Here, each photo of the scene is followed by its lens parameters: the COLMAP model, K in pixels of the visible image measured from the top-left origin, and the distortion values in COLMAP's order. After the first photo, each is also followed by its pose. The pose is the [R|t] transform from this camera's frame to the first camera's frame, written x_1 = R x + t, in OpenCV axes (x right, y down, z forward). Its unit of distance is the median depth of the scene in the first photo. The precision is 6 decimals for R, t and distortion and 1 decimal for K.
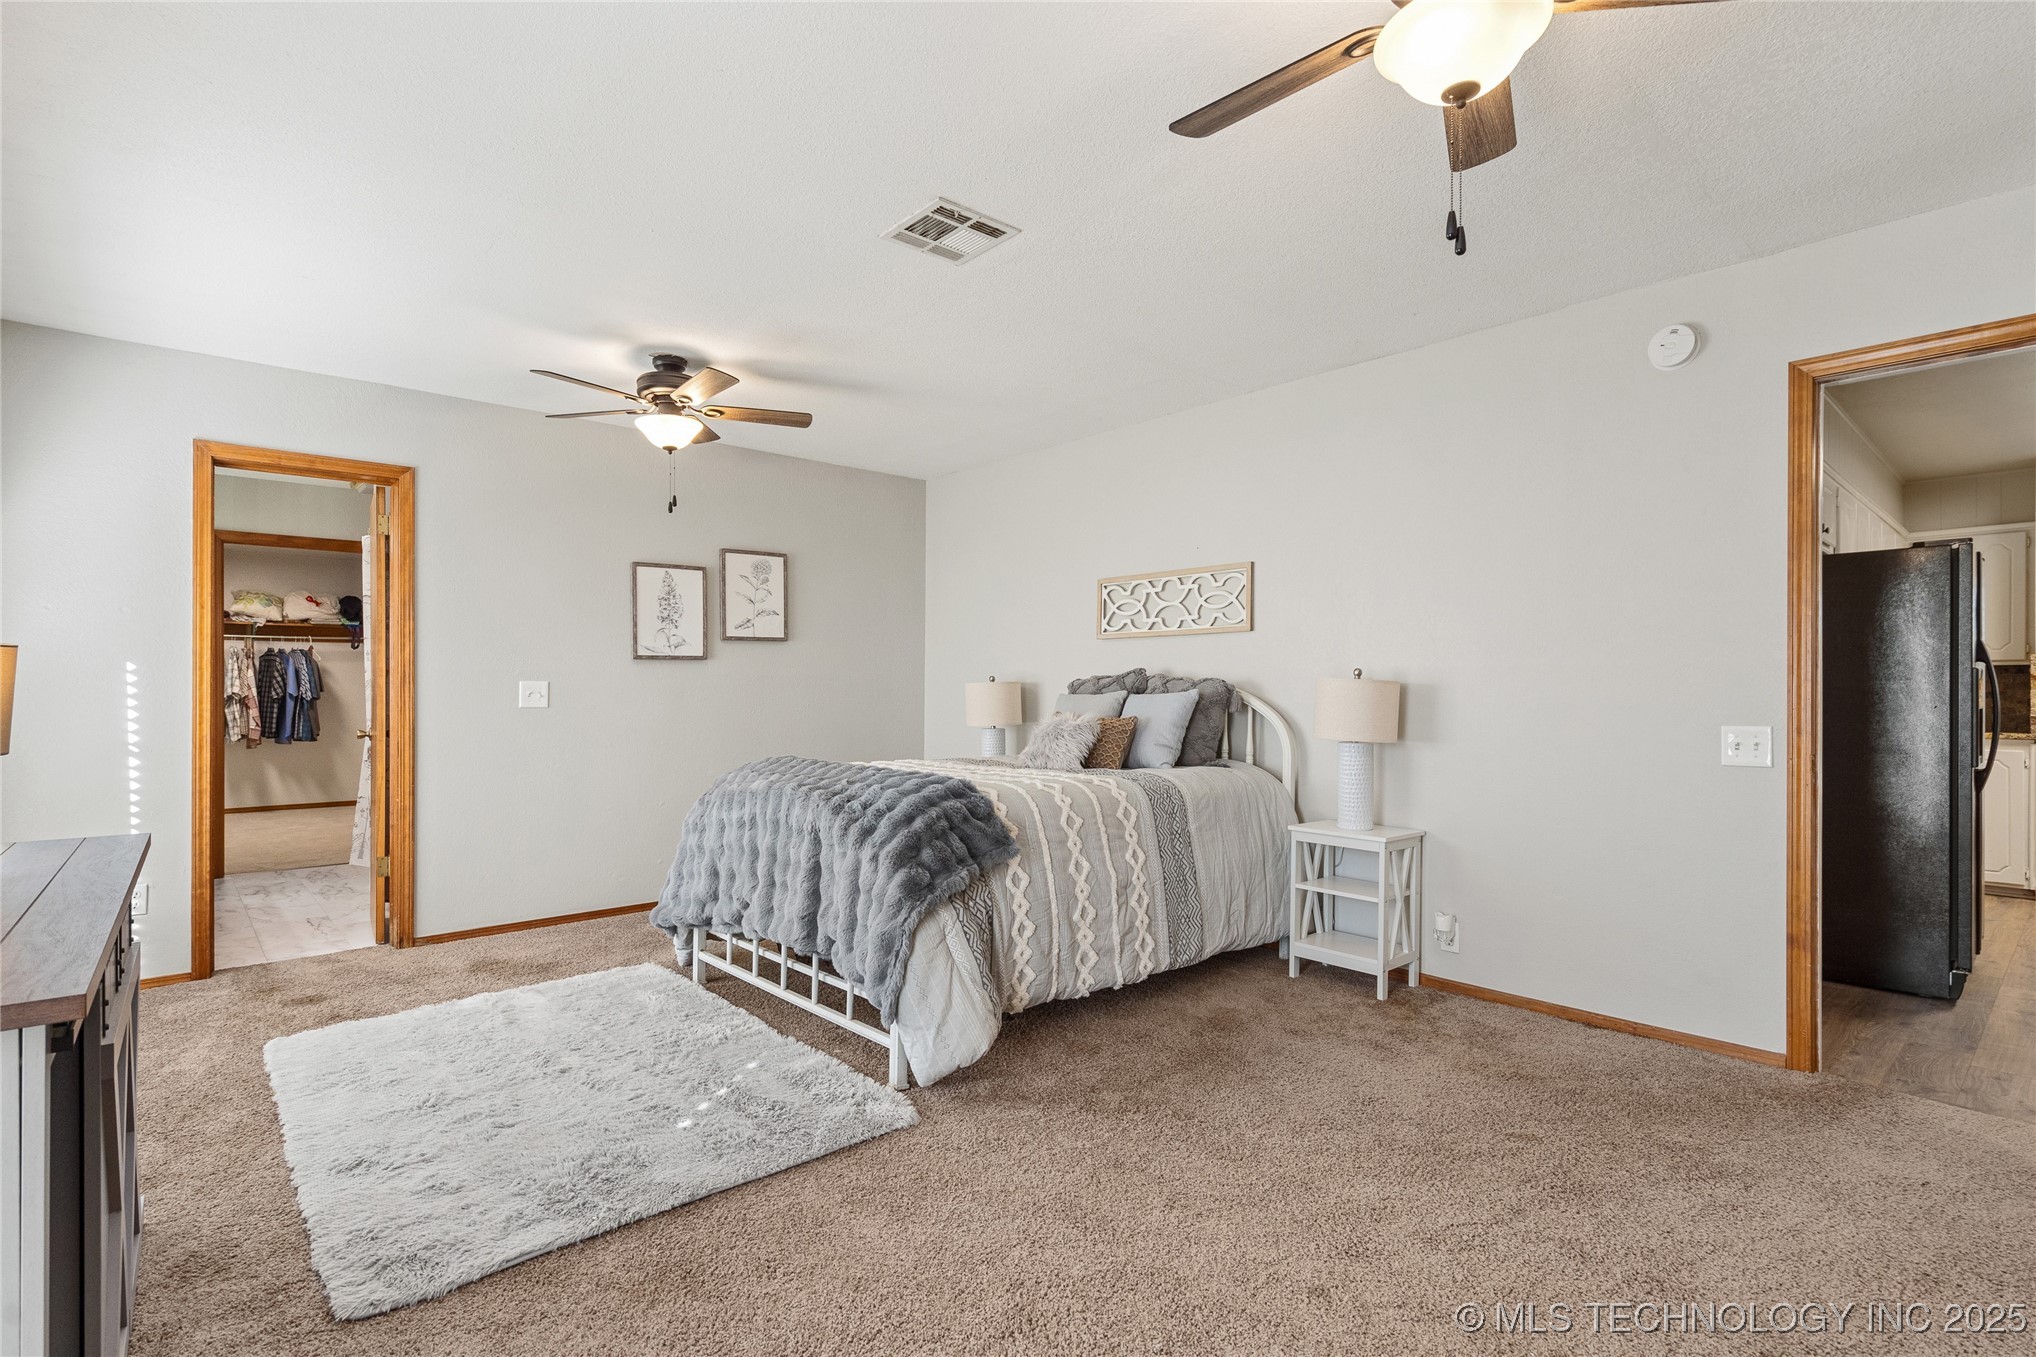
lens RADIAL K [[967.5, 0, 1018.0], [0, 967.5, 678.5], [0, 0, 1]] dist [-0.002537, -0.000064]
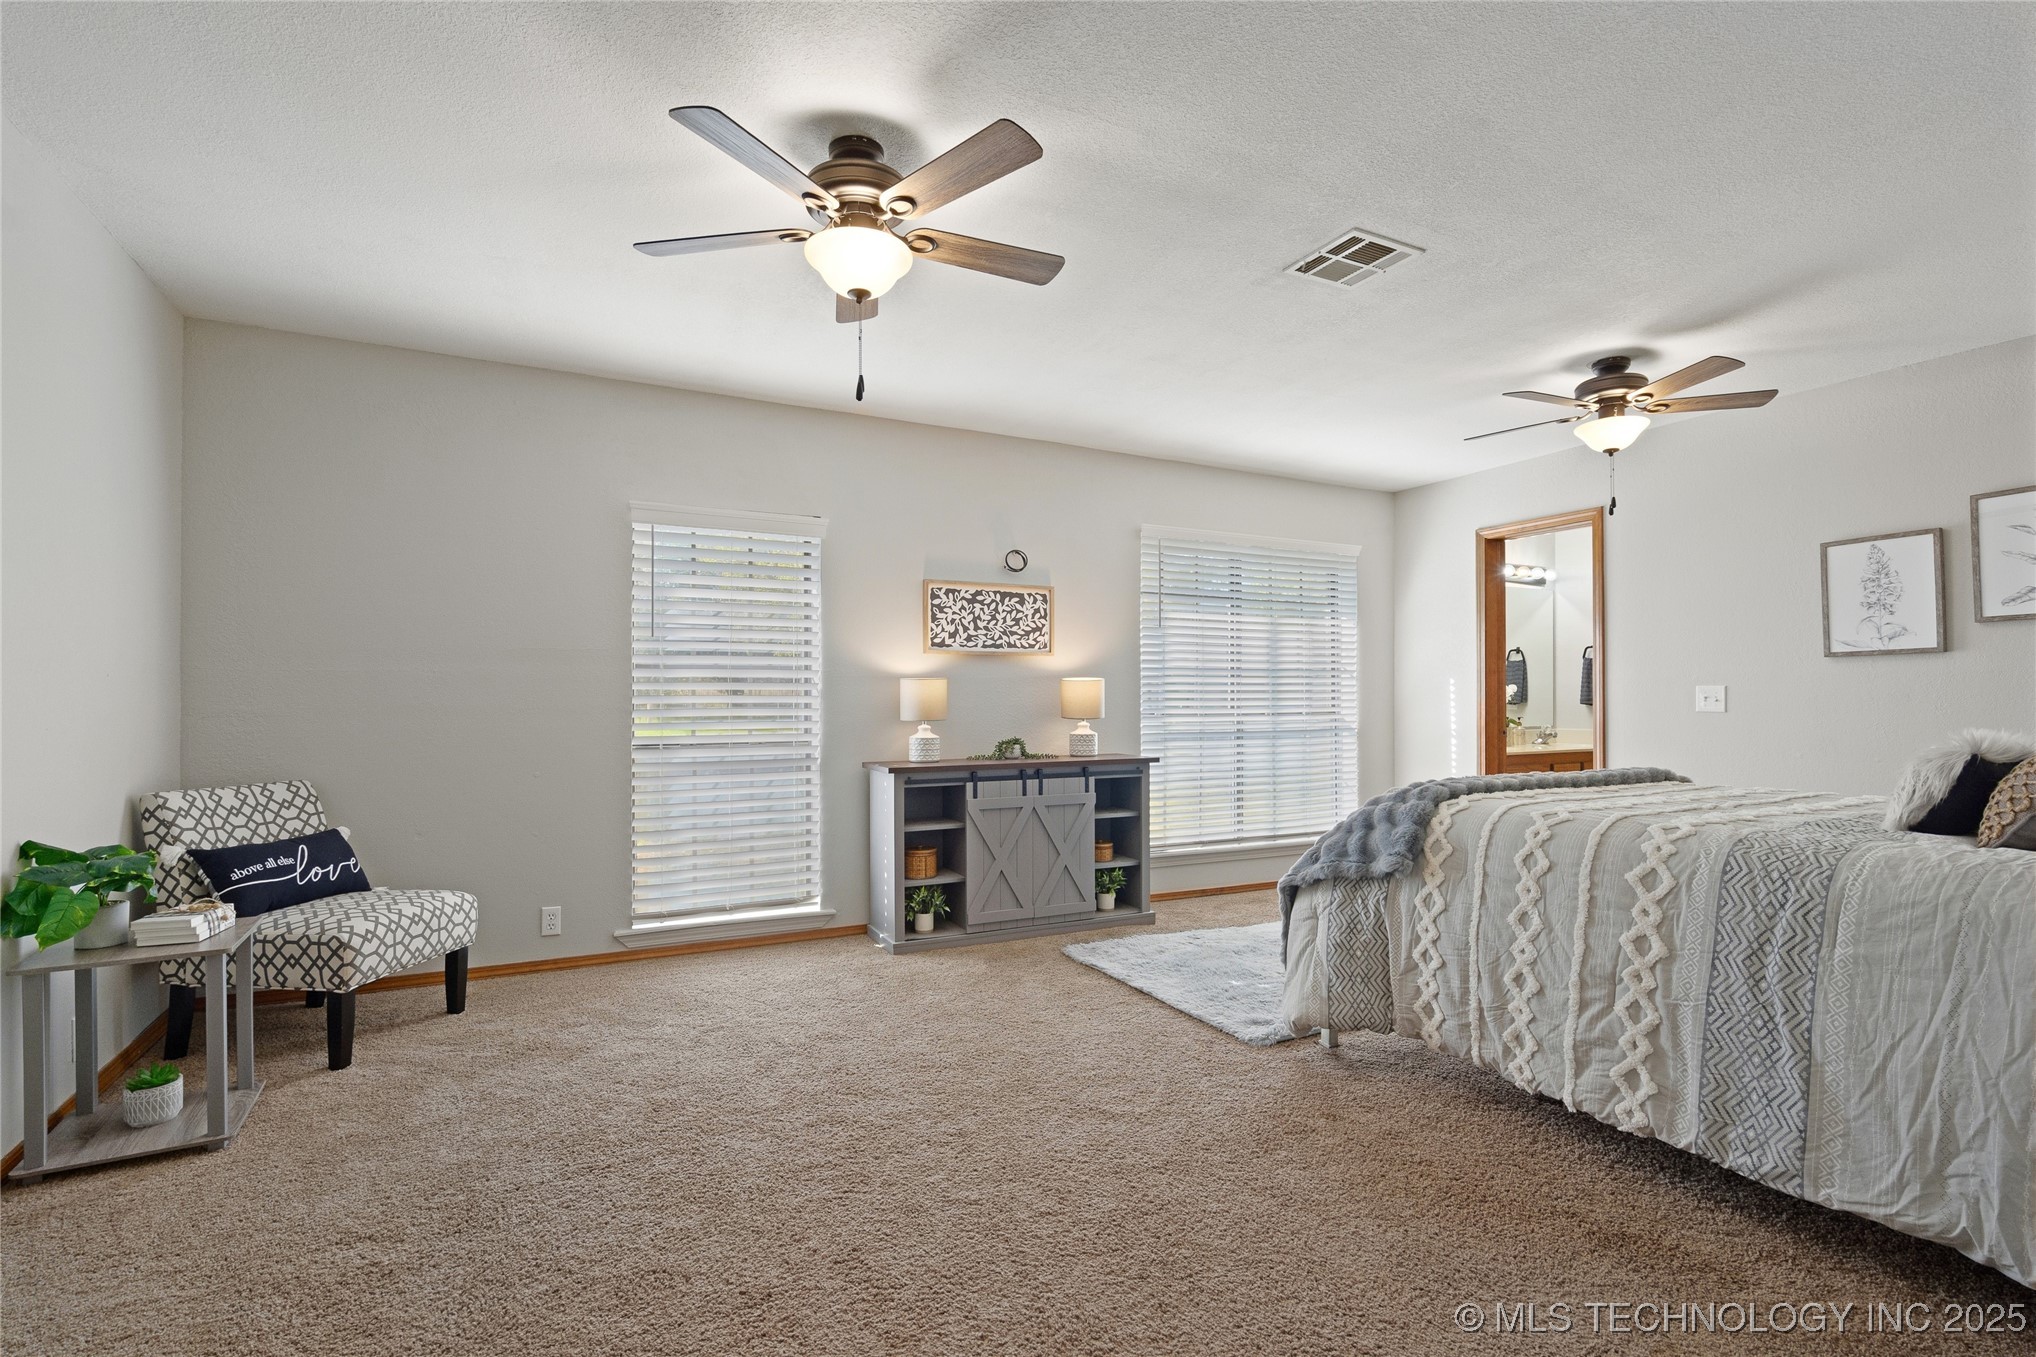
lens RADIAL K [[967.5, 0, 1018.0], [0, 967.5, 678.5], [0, 0, 1]] dist [-0.002537, -0.000064]
pose [[-0.255341, -0.021733, -0.966607, 0.731731], [0.013023, 0.999579, -0.025915, 0.013737], [0.966763, -0.019205, -0.254951, 0.647912]]
